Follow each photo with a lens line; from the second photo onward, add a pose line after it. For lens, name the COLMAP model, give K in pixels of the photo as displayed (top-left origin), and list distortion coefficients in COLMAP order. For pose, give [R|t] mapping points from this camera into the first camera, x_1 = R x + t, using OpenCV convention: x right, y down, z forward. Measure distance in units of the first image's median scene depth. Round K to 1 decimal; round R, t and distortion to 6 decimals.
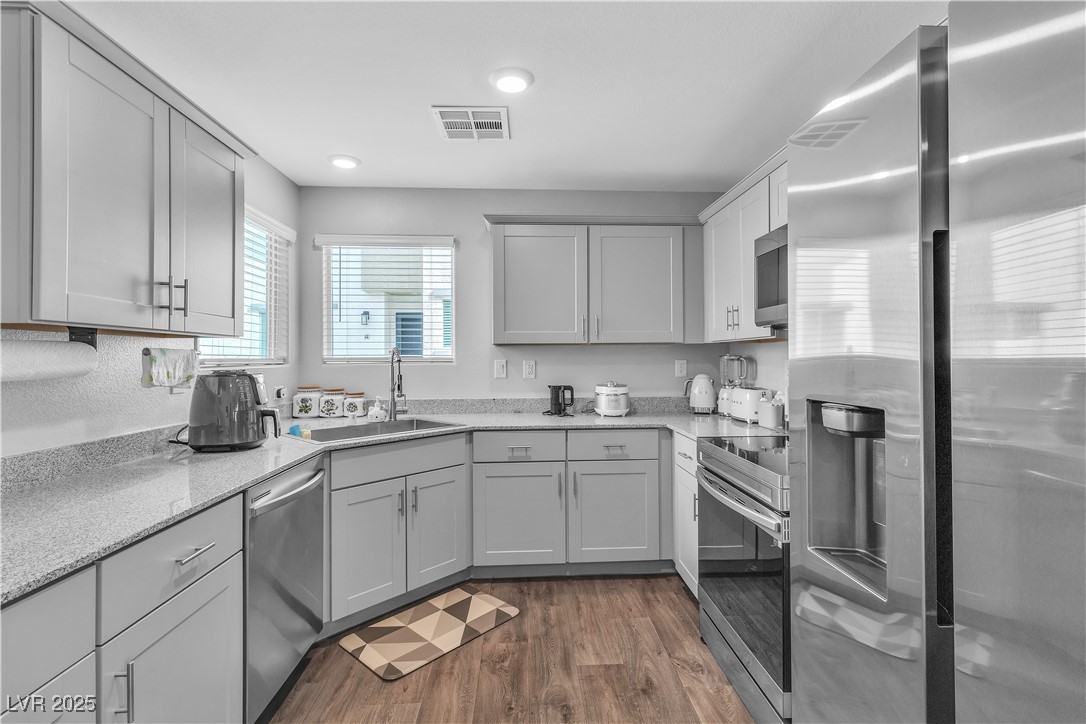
lens RADIAL K [[504.1, 0, 543.7], [0, 504.1, 353.8], [0, 0, 1]] dist [-0.001549, 0.001585]
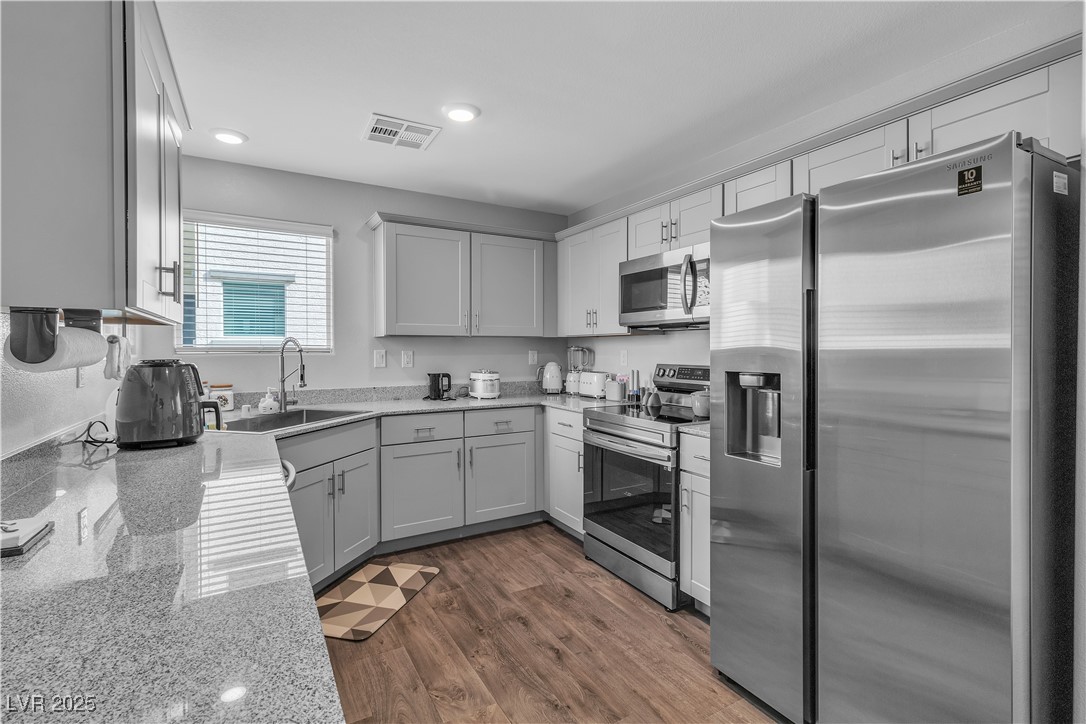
lens RADIAL K [[504.1, 0, 546.1], [0, 504.1, 353.5], [0, 0, 1]] dist [-0.001549, 0.001585]
pose [[0.886915, -0.000225, 0.461933, -0.316276], [-0.007246, 0.999870, 0.014398, 0.002058], [-0.461877, -0.016117, 0.886798, -0.105235]]
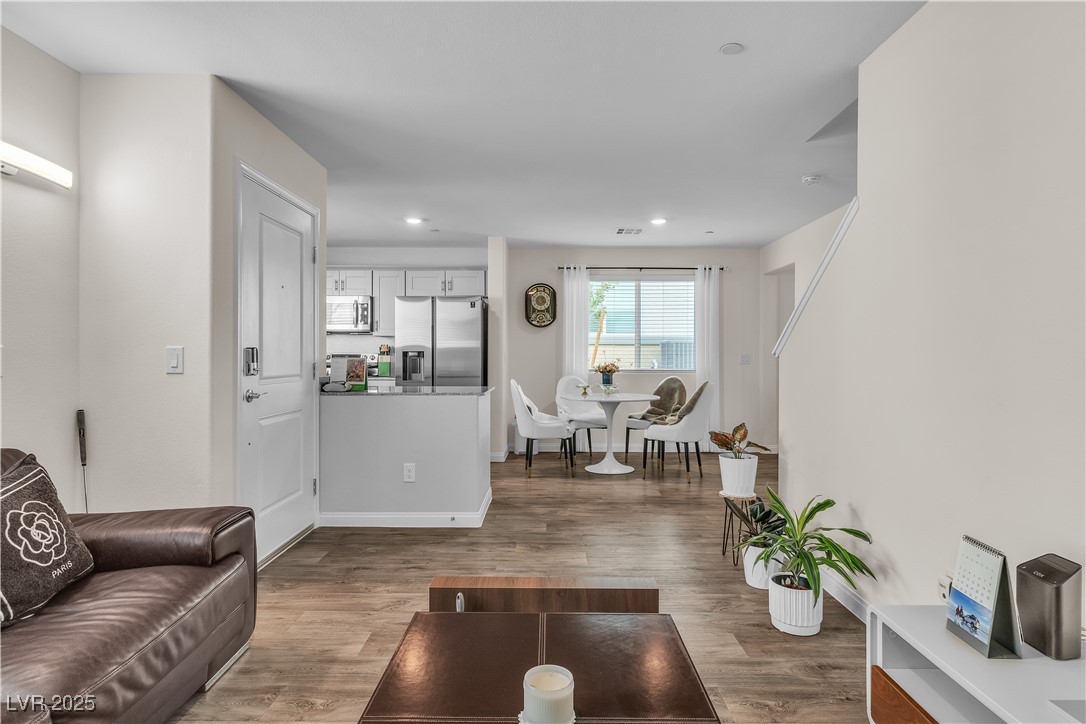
lens RADIAL K [[594.9, 0, 547.9], [0, 594.9, 351.6], [0, 0, 1]] dist [-0.001548, 0.000401]
pose [[0.050418, 0.011995, 0.998656, -1.952991], [-0.010835, 0.999876, -0.011463, 0.053111], [-0.998669, -0.010242, 0.050542, -0.276609]]
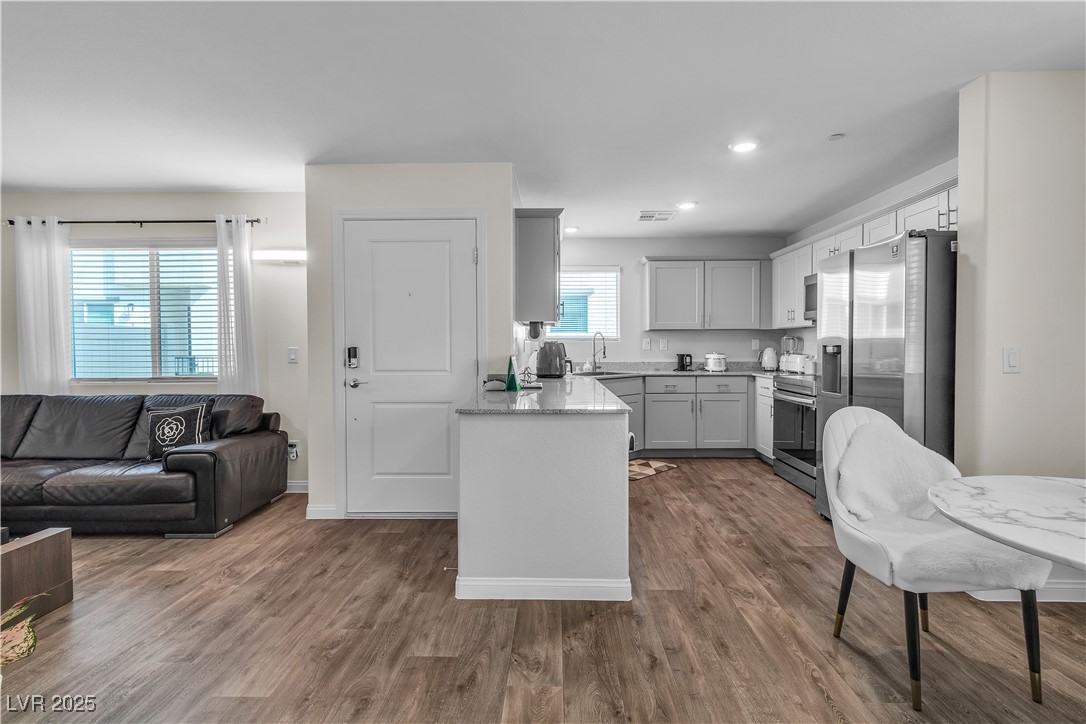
lens RADIAL K [[504.1, 0, 541.4], [0, 504.1, 352.6], [0, 0, 1]] dist [-0.001549, 0.001585]
pose [[0.997320, 0.003664, -0.073071, -0.377678], [-0.002070, 0.999758, 0.021881, 0.025526], [0.073134, -0.021671, 0.997087, -0.857276]]
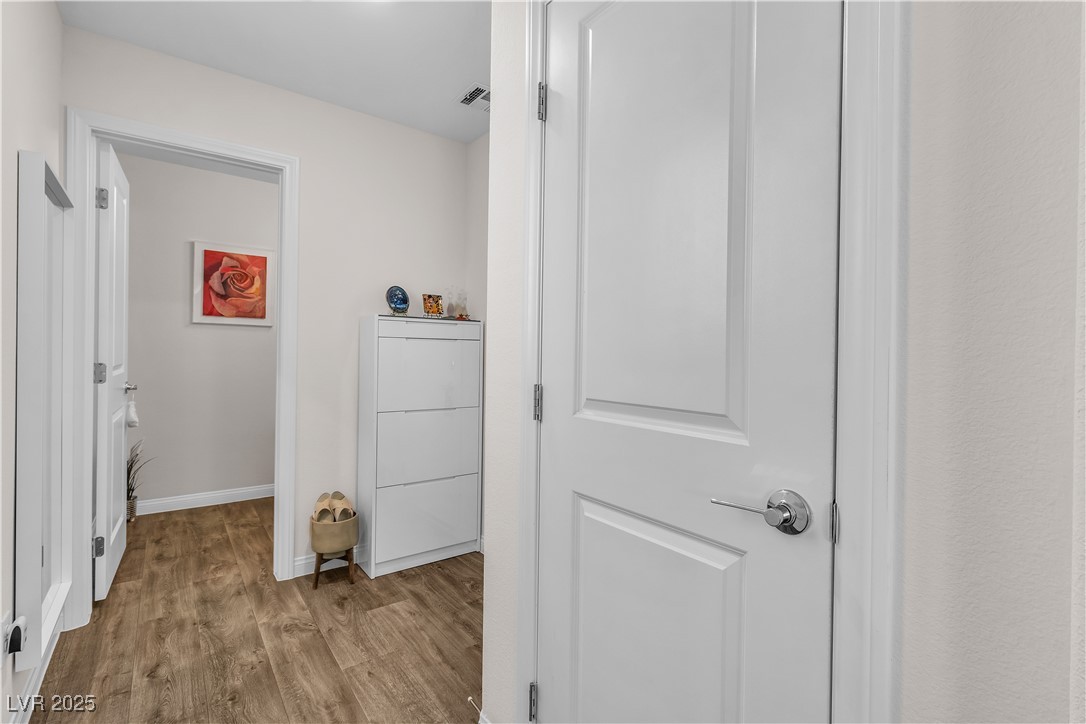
lens RADIAL K [[504.1, 0, 546.8], [0, 504.1, 356.0], [0, 0, 1]] dist [-0.001549, 0.001585]
pose [[-0.824416, 0.000624, -0.565984, 0.231389], [-0.003836, 0.999970, 0.006689, 0.058720], [0.565972, 0.007686, -0.824389, 1.733266]]
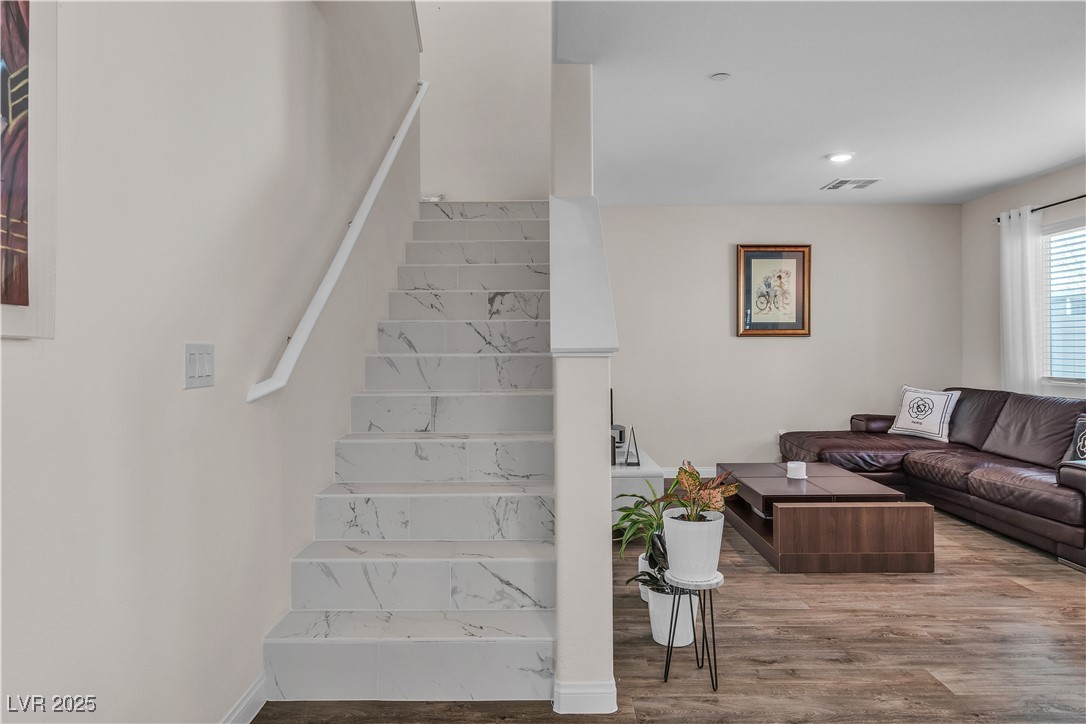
lens RADIAL K [[694.1, 0, 563.3], [0, 694.1, 352.7], [0, 0, 1]] dist [-0.001523, 0.005794]
pose [[-0.035380, 0.009569, -0.999328, 0.063753], [0.013809, 0.999863, 0.009085, 0.034915], [0.999279, -0.013478, -0.035507, -0.716869]]
